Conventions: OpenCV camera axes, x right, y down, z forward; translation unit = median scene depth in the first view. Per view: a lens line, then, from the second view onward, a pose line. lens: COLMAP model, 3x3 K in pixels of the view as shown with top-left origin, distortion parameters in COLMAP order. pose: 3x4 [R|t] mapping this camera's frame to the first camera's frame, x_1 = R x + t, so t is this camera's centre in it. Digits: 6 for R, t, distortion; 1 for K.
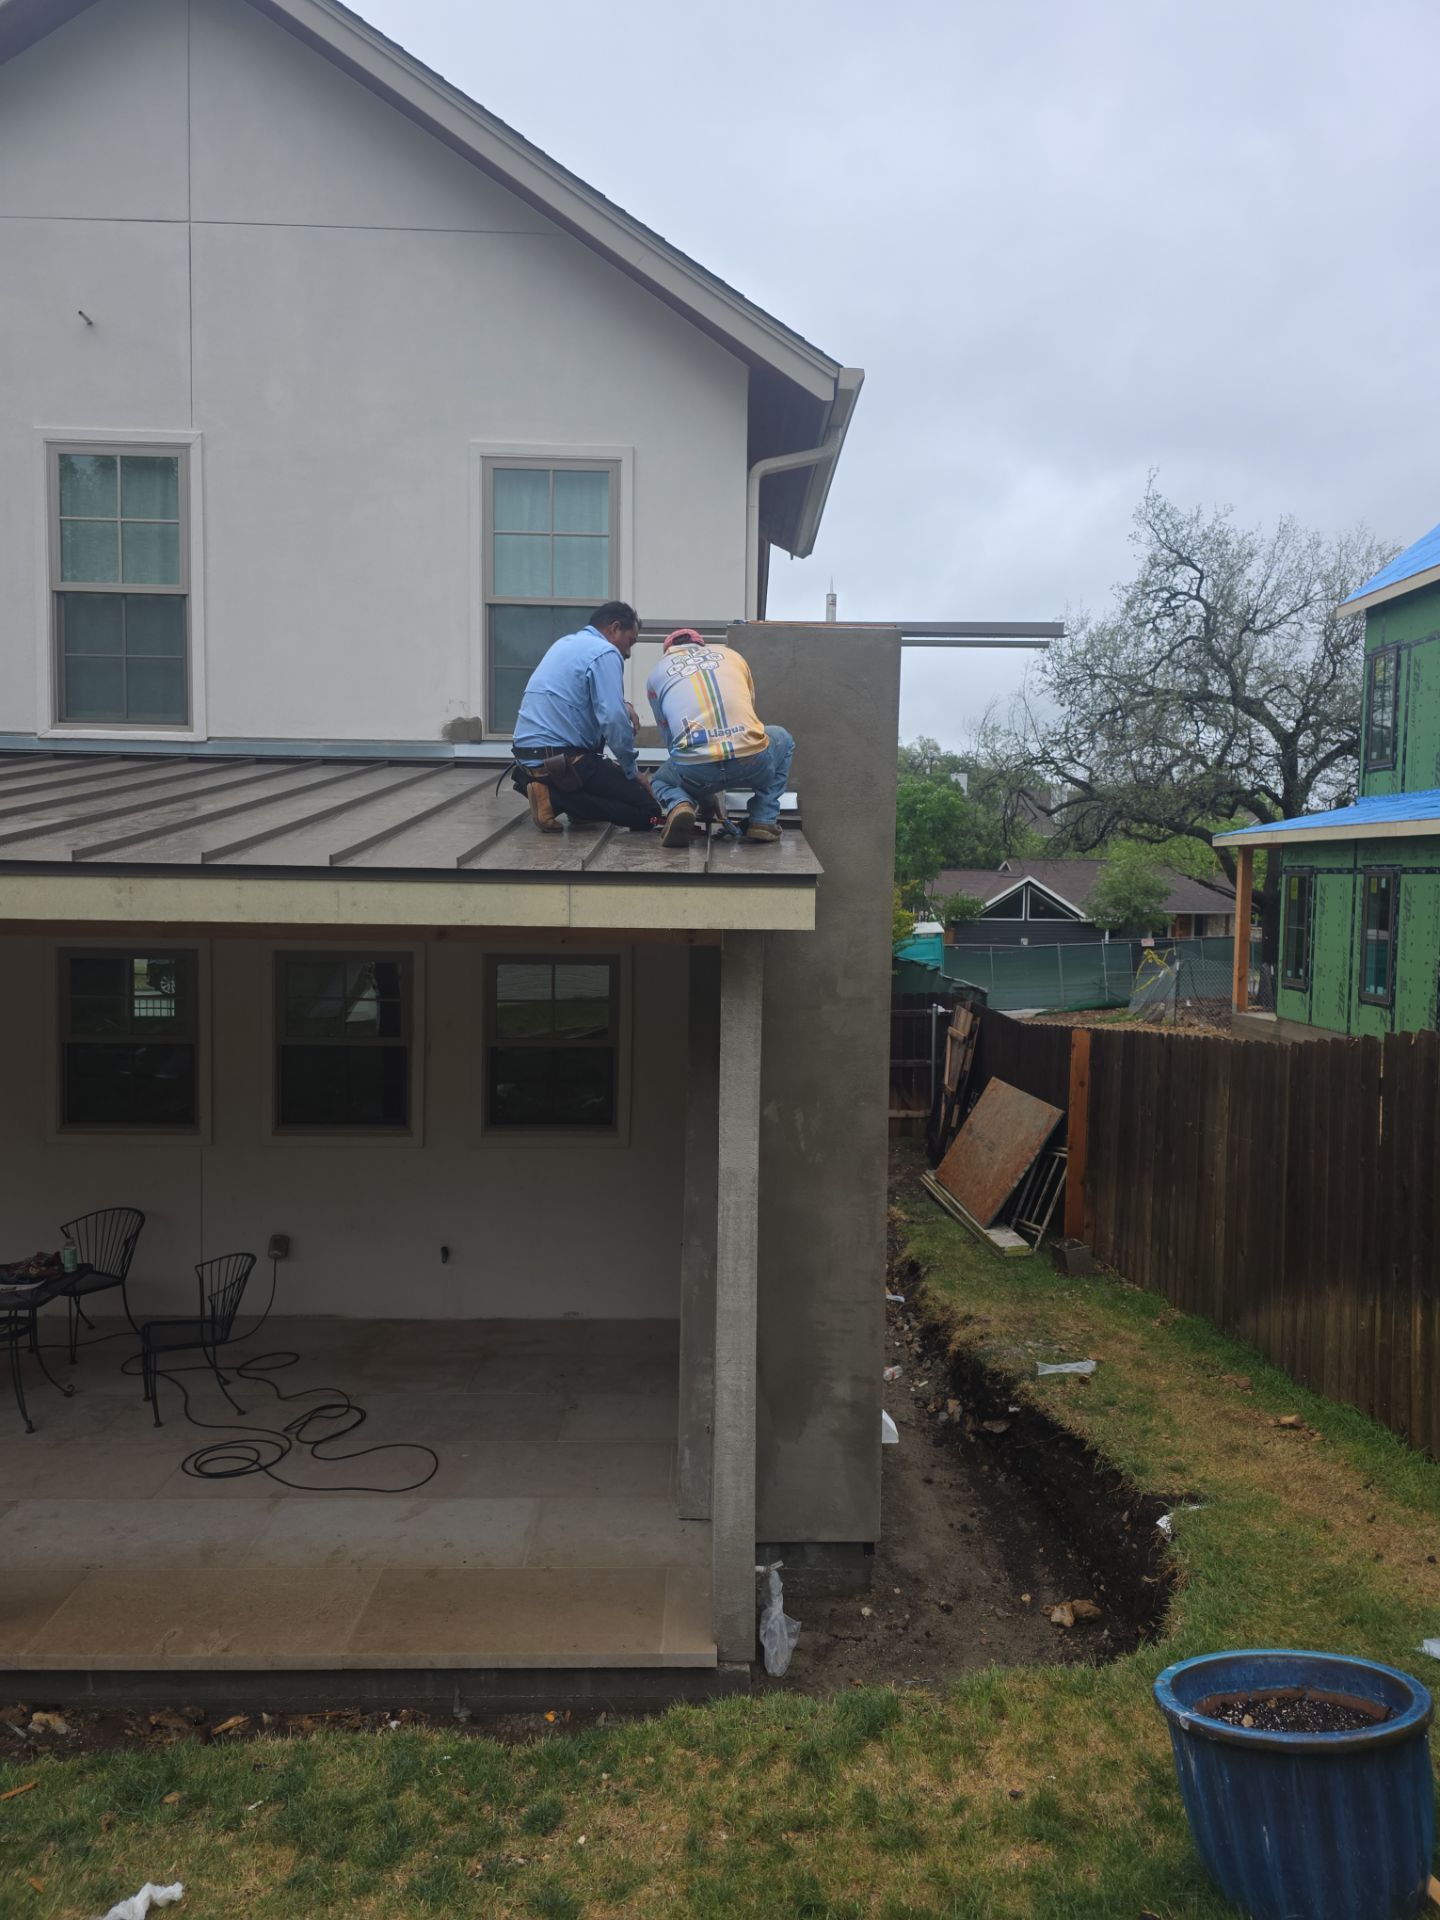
lens RADIAL K [[1281.7, 0, 745.8], [0, 1281.7, 941.9], [0, 0, 1]] dist [0.063113, -0.058693]
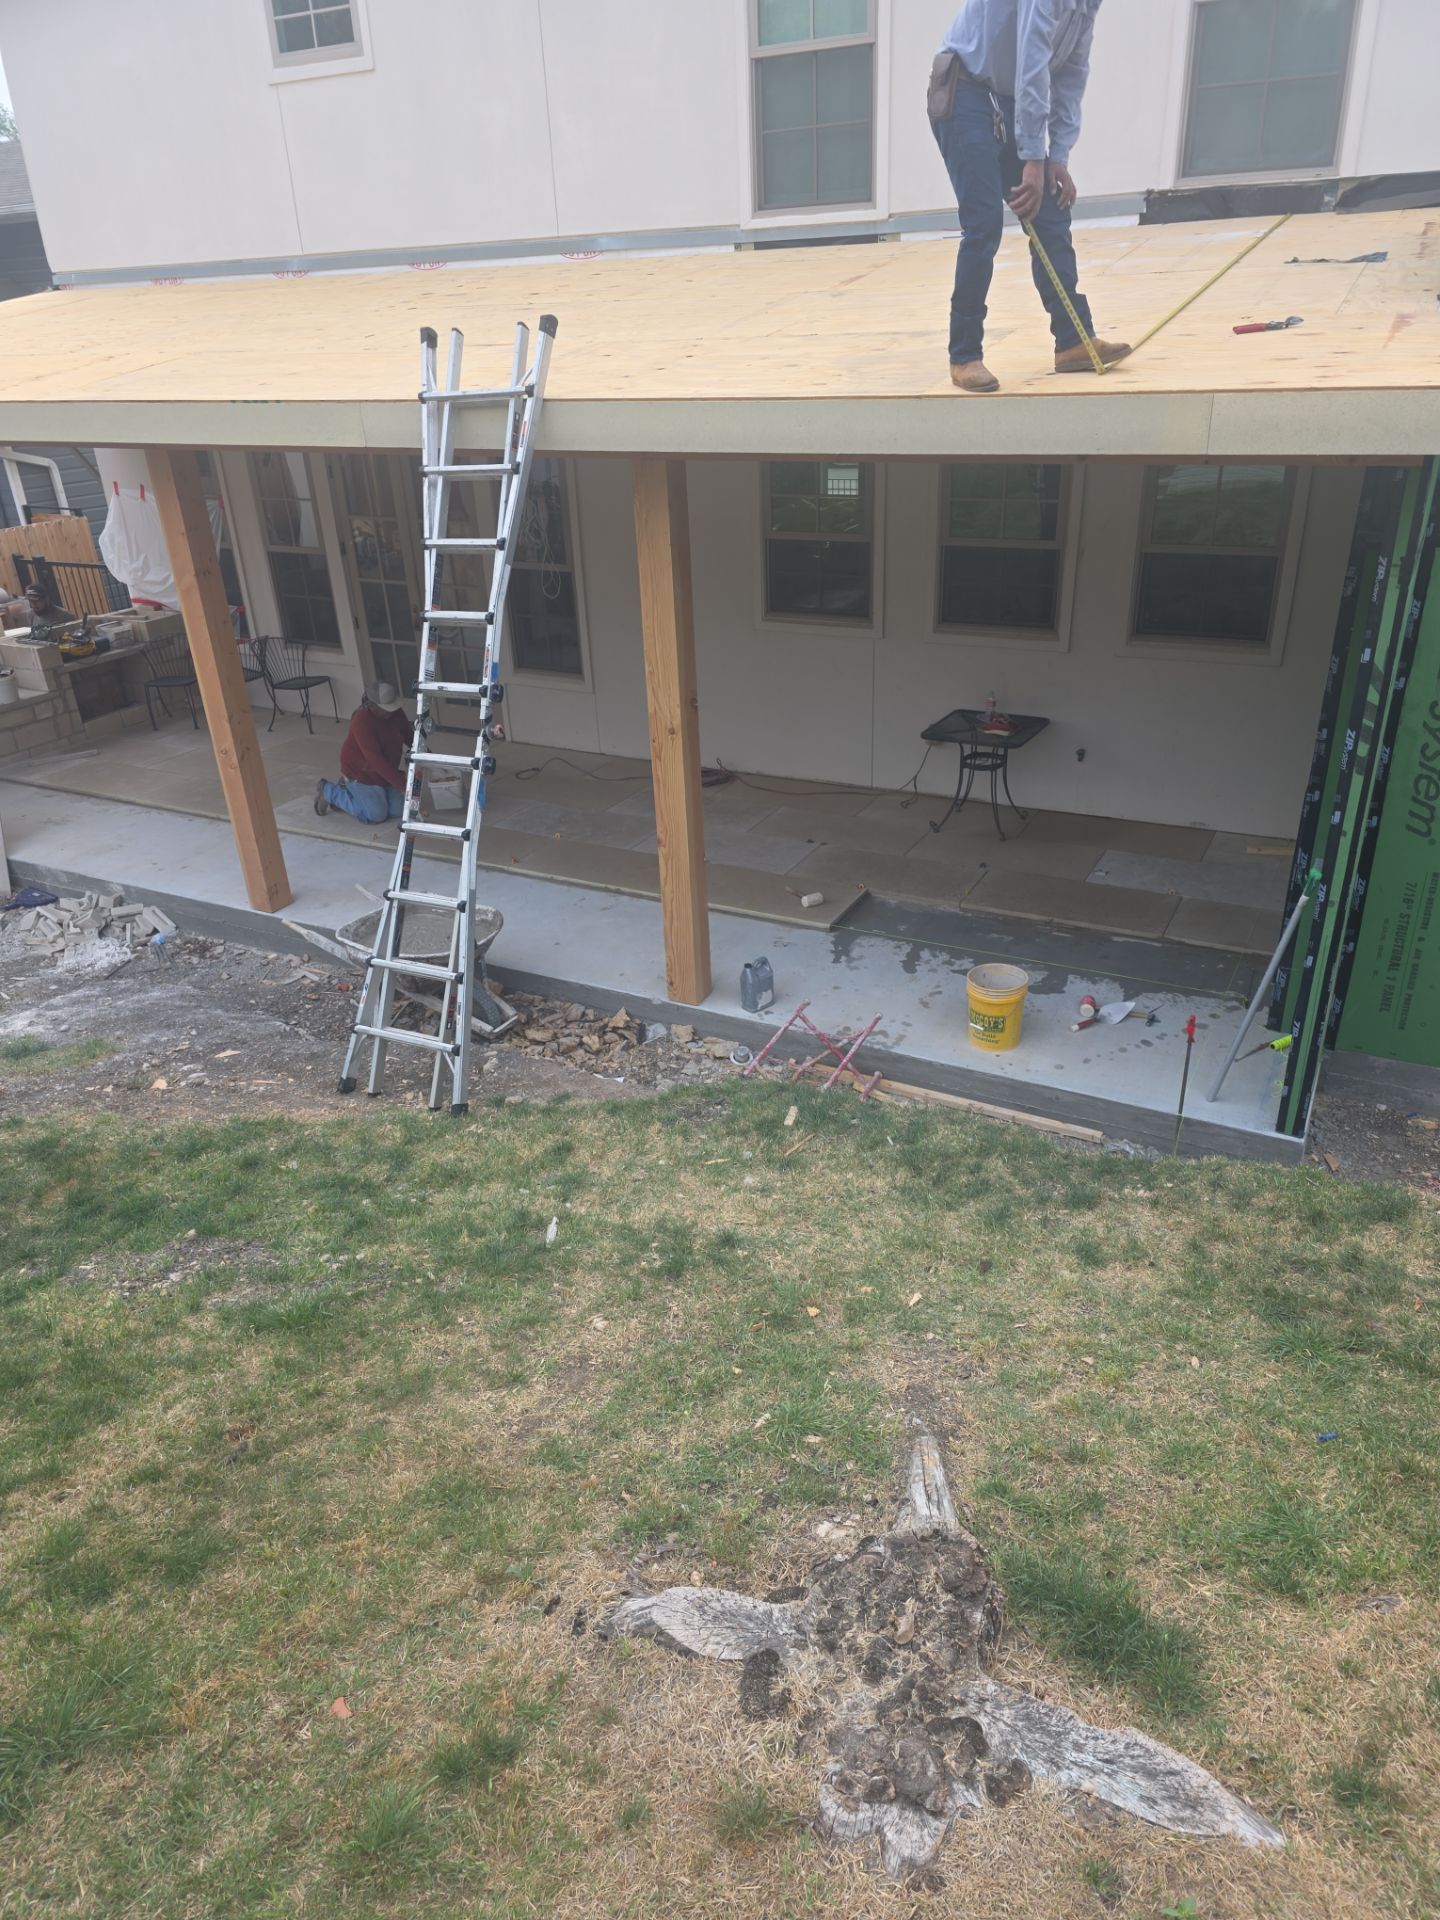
lens RADIAL K [[1276.2, 0, 740.5], [0, 1276.2, 973.8], [0, 0, 1]] dist [0.072575, -0.070757]
pose [[0.873336, 0.177100, -0.453784, 0.016950], [0.023278, 0.915330, 0.402030, -0.012569], [0.486562, -0.361671, 0.795269, -0.023388]]
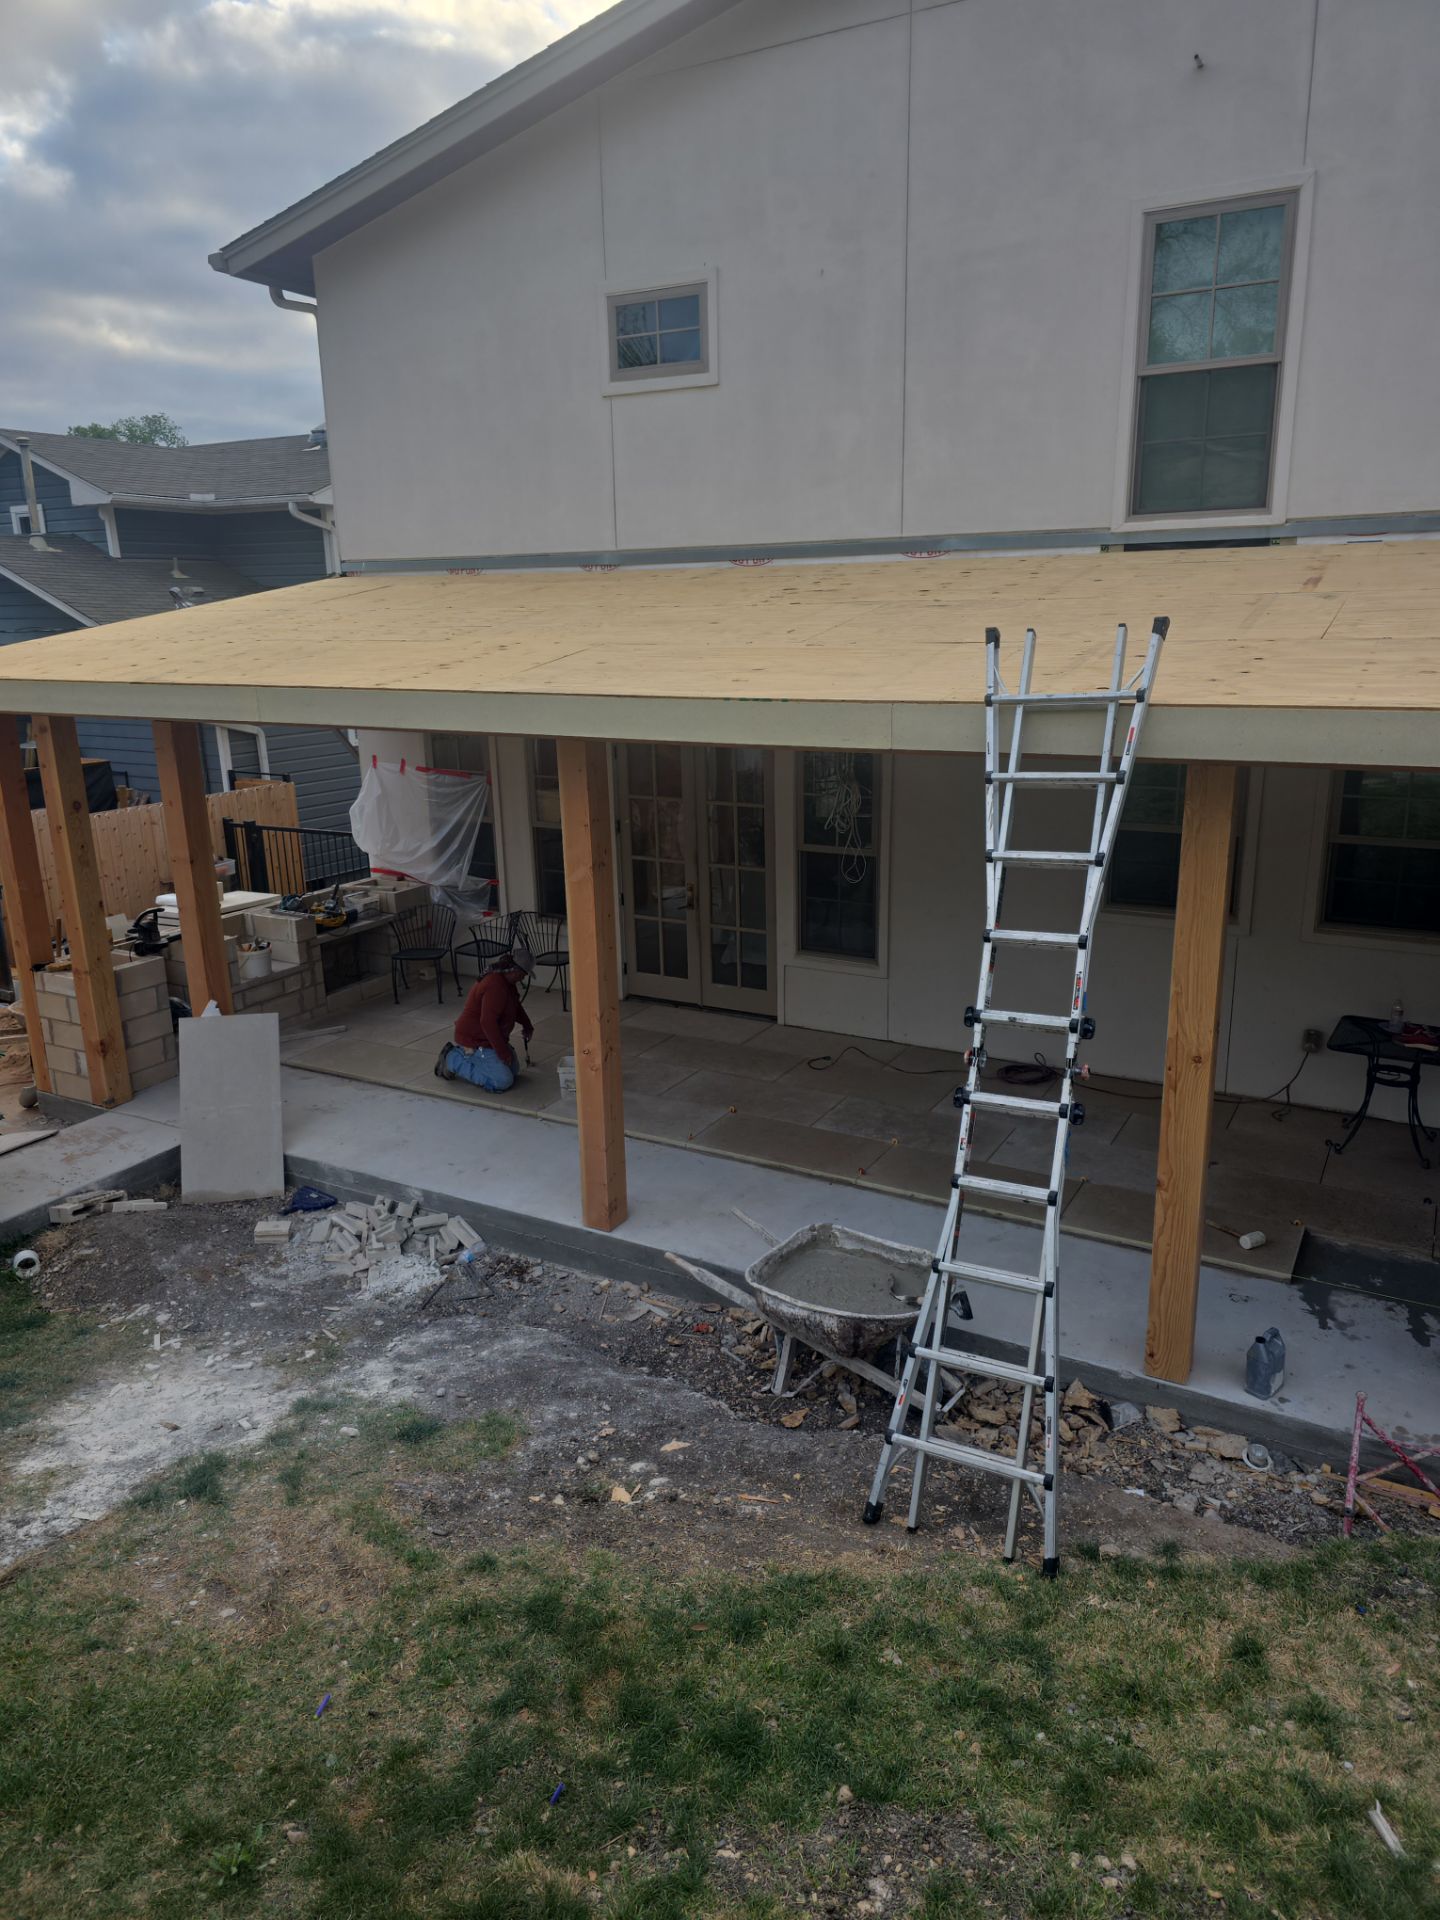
lens RADIAL K [[1281.8, 0, 744.1], [0, 1281.8, 953.0], [0, 0, 1]] dist [0.074843, -0.072904]
pose [[0.860052, 0.101807, -0.499945, -0.109701], [0.004347, 0.978392, 0.206714, -0.019984], [0.510187, -0.179958, 0.841026, -0.032493]]
